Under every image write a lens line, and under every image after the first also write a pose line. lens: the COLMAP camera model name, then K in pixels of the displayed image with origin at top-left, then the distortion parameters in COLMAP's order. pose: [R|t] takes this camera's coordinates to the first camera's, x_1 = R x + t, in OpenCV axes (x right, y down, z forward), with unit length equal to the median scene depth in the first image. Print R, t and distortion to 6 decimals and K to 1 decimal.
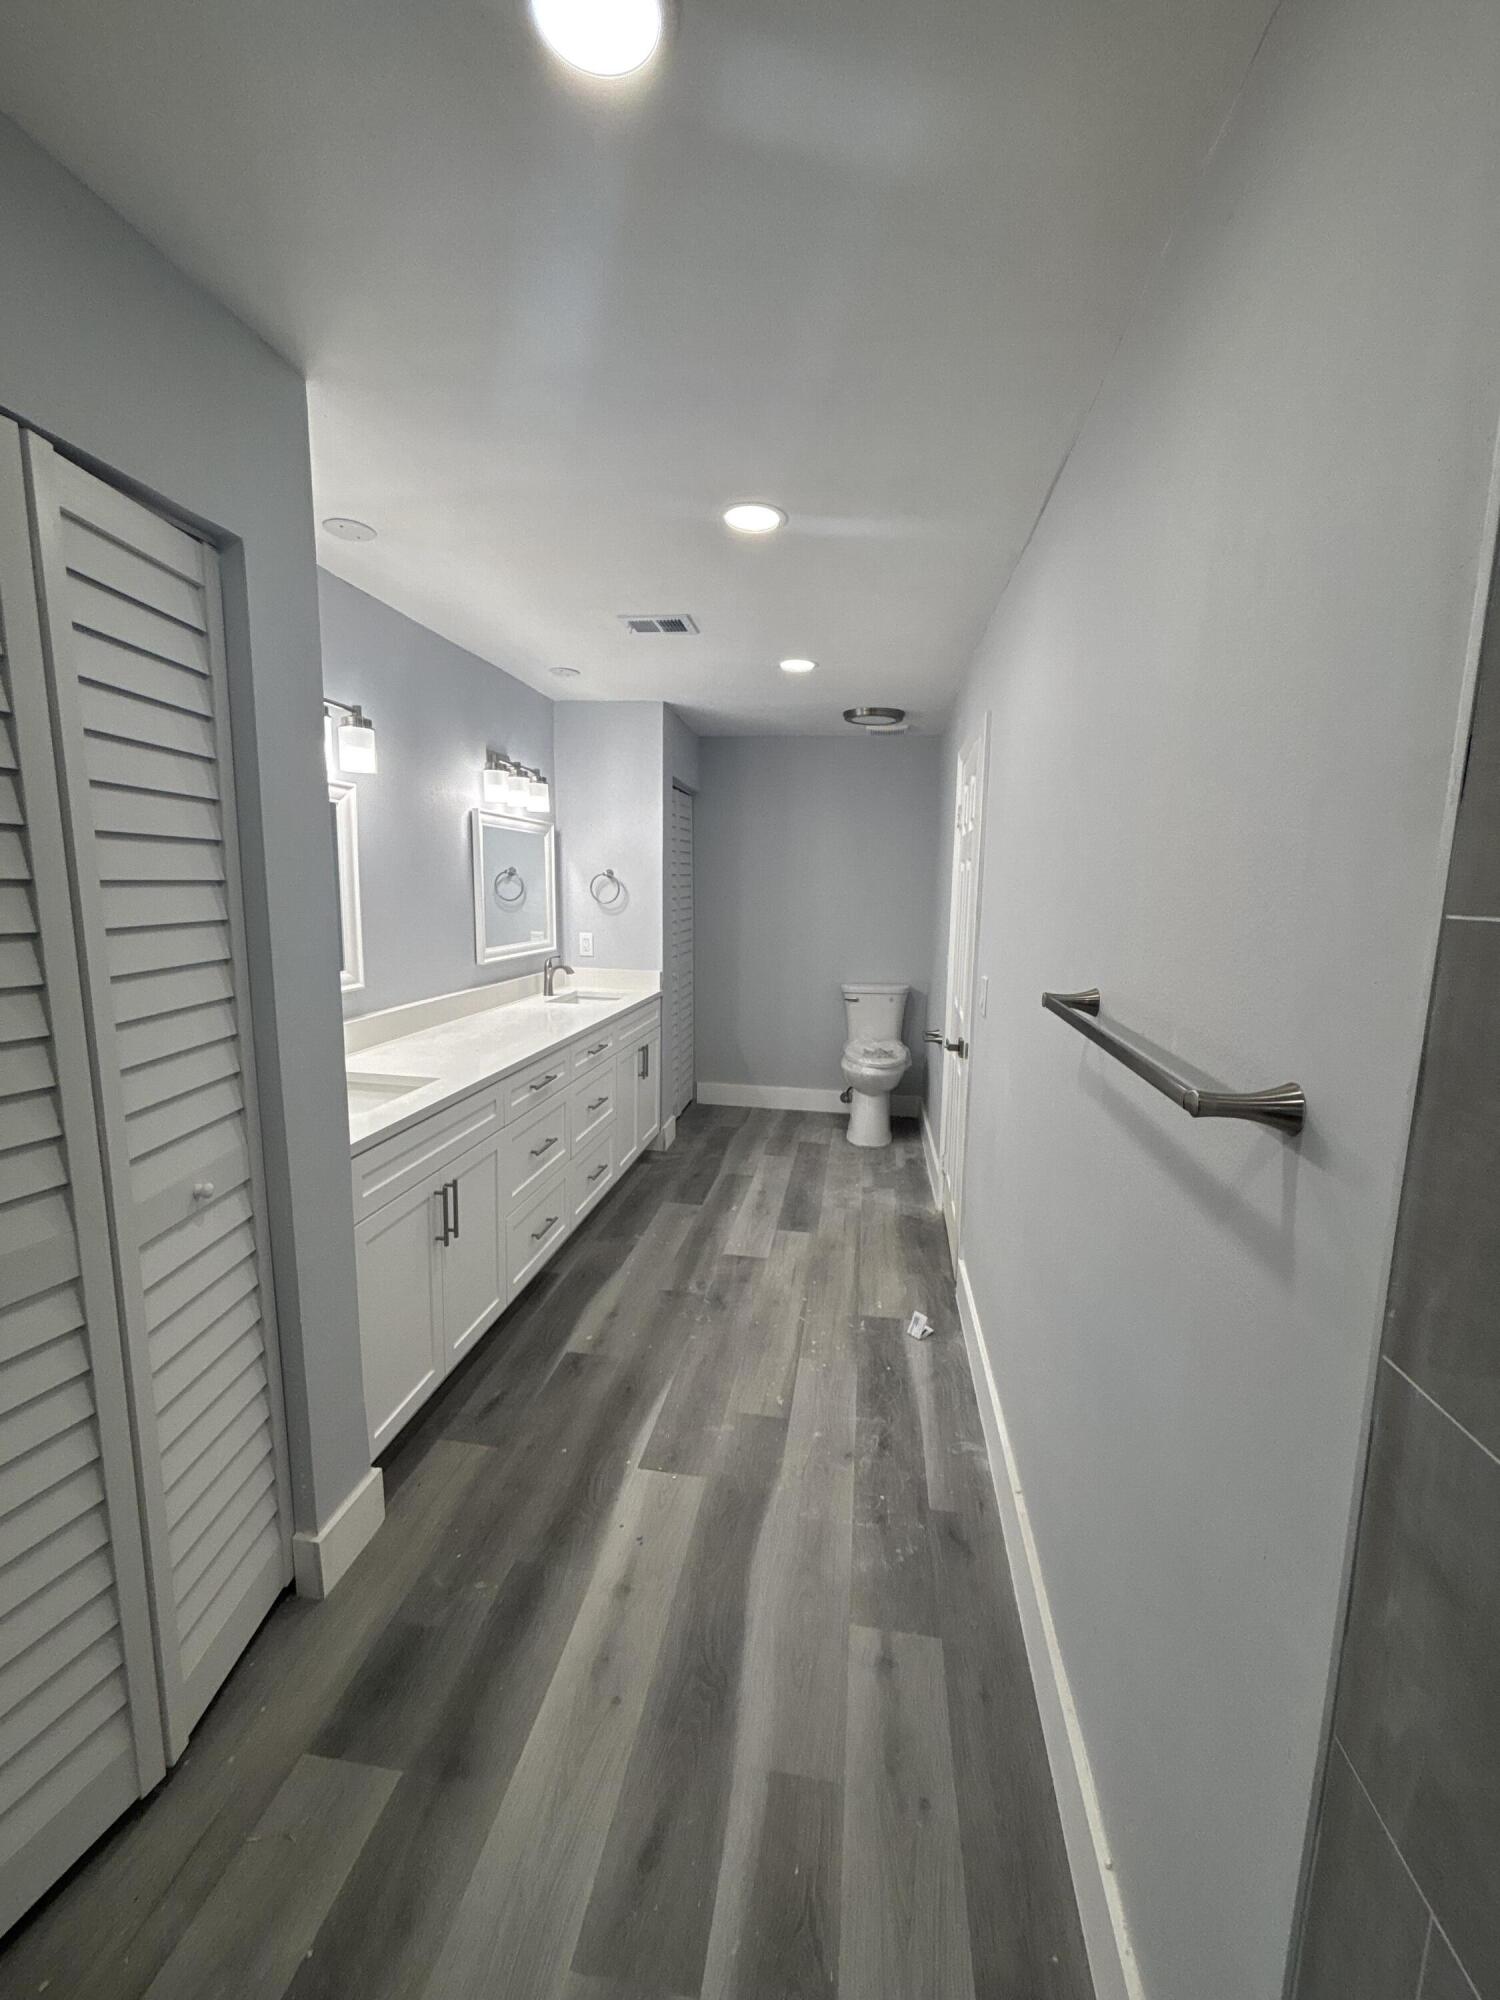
lens RADIAL K [[808.5, 0, 750.0], [0, 808.5, 1000.0], [0, 0, 1]] dist [0.002403, 0.000421]
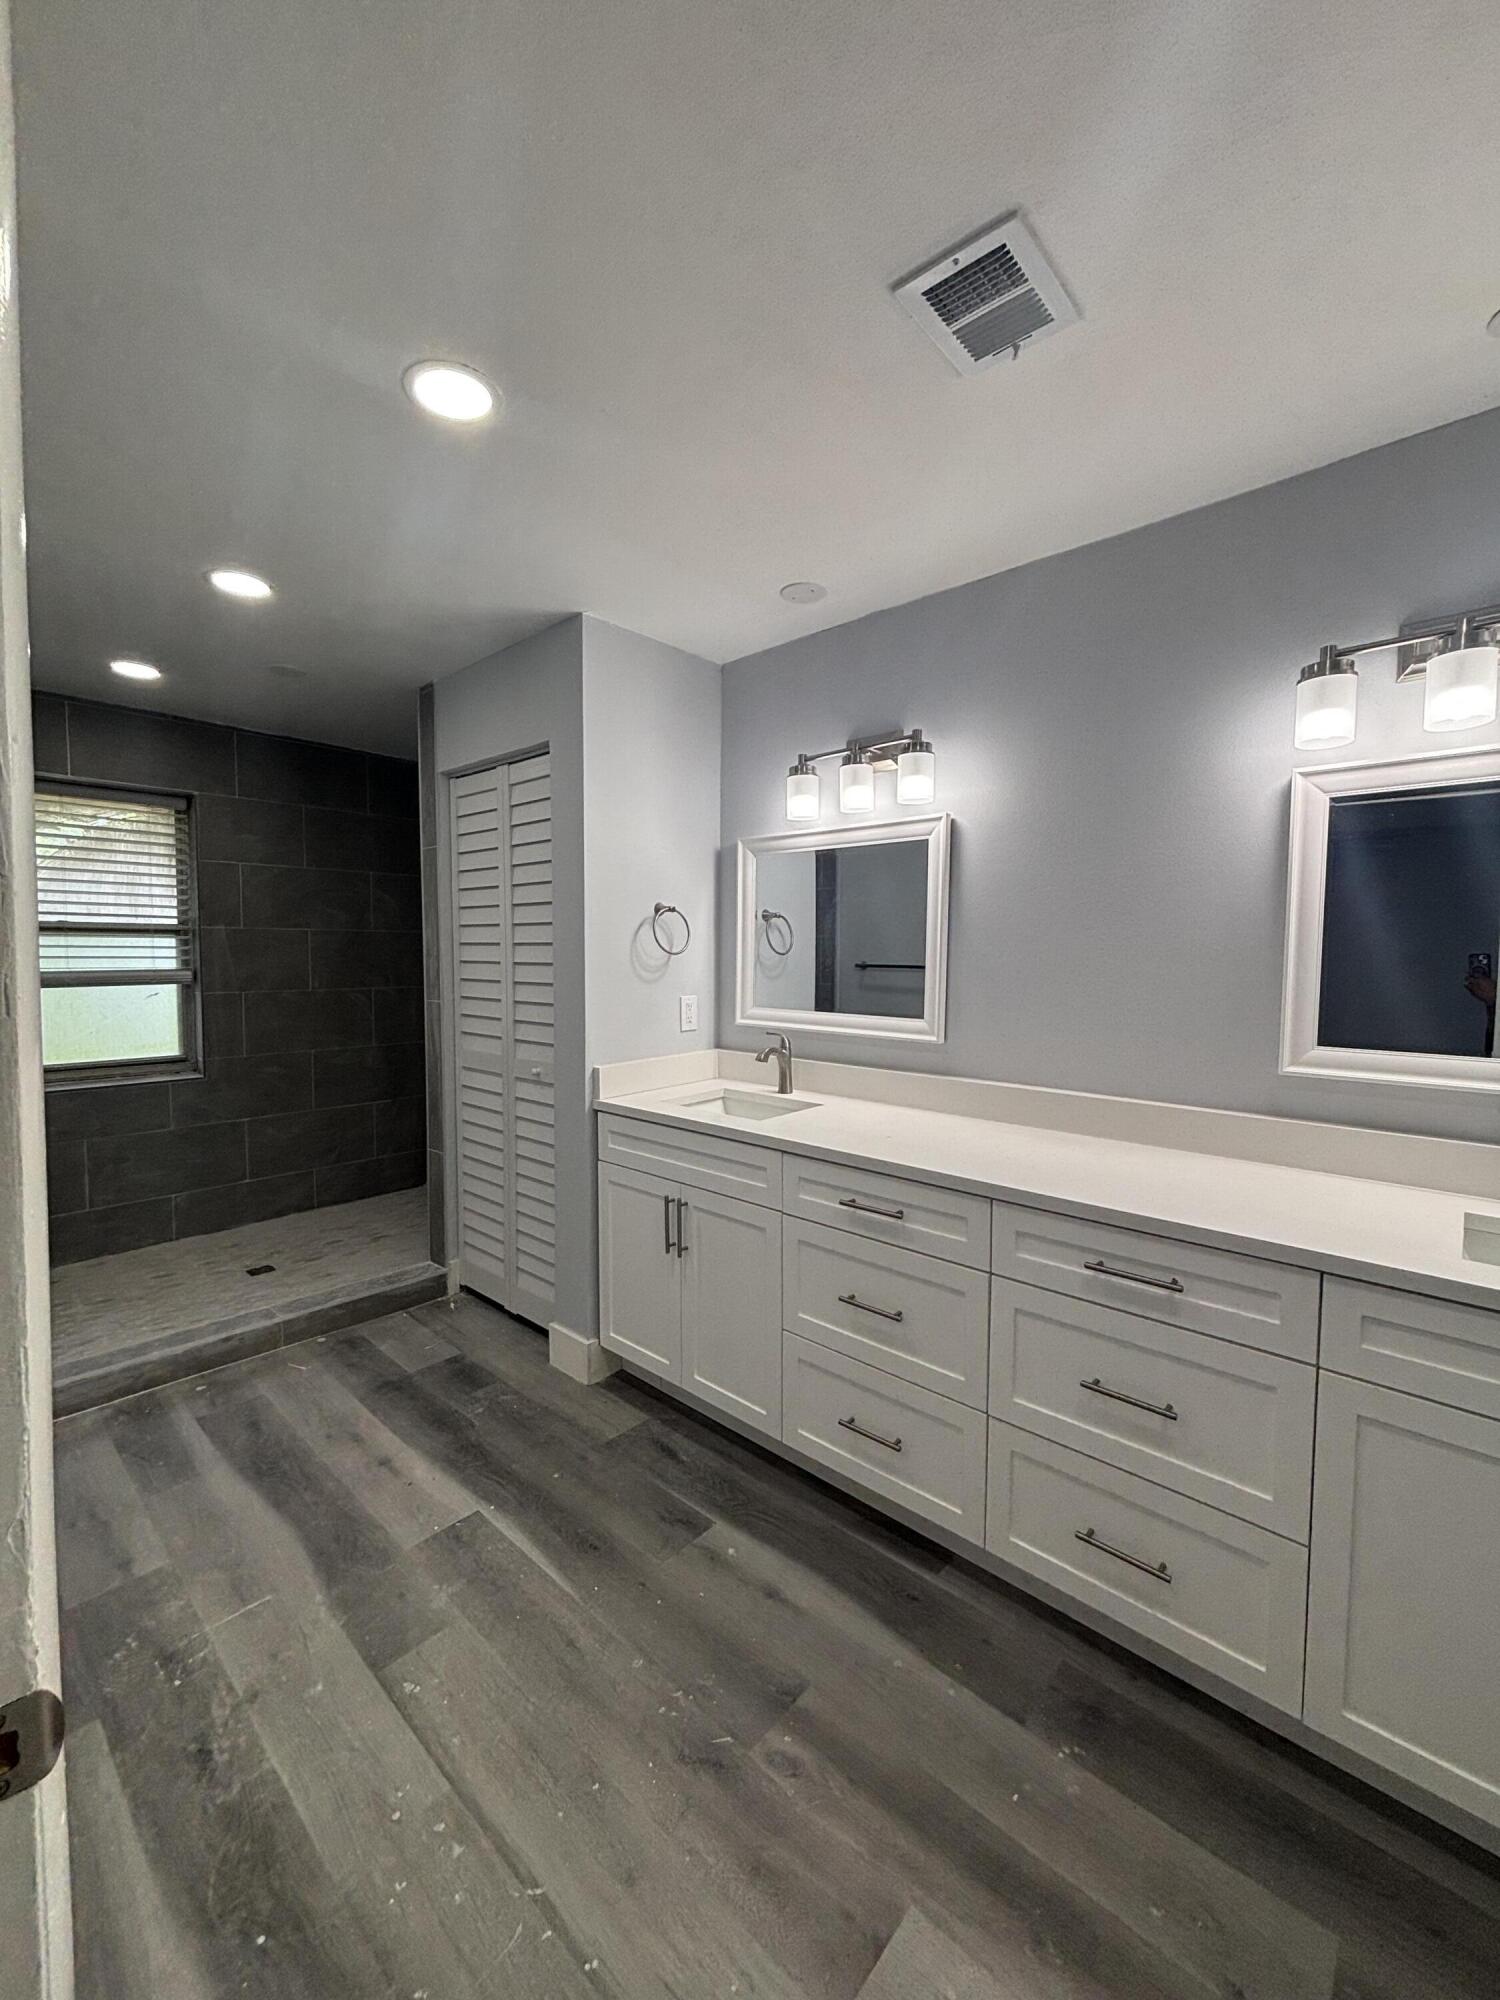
lens RADIAL K [[808.5, 0, 750.0], [0, 808.5, 1000.0], [0, 0, 1]] dist [0.002403, 0.000421]
pose [[-0.552358, 0.026265, -0.833193, 0.410221], [-0.141324, 0.982085, 0.124649, -0.159779], [0.821540, 0.186601, -0.538750, 1.468726]]
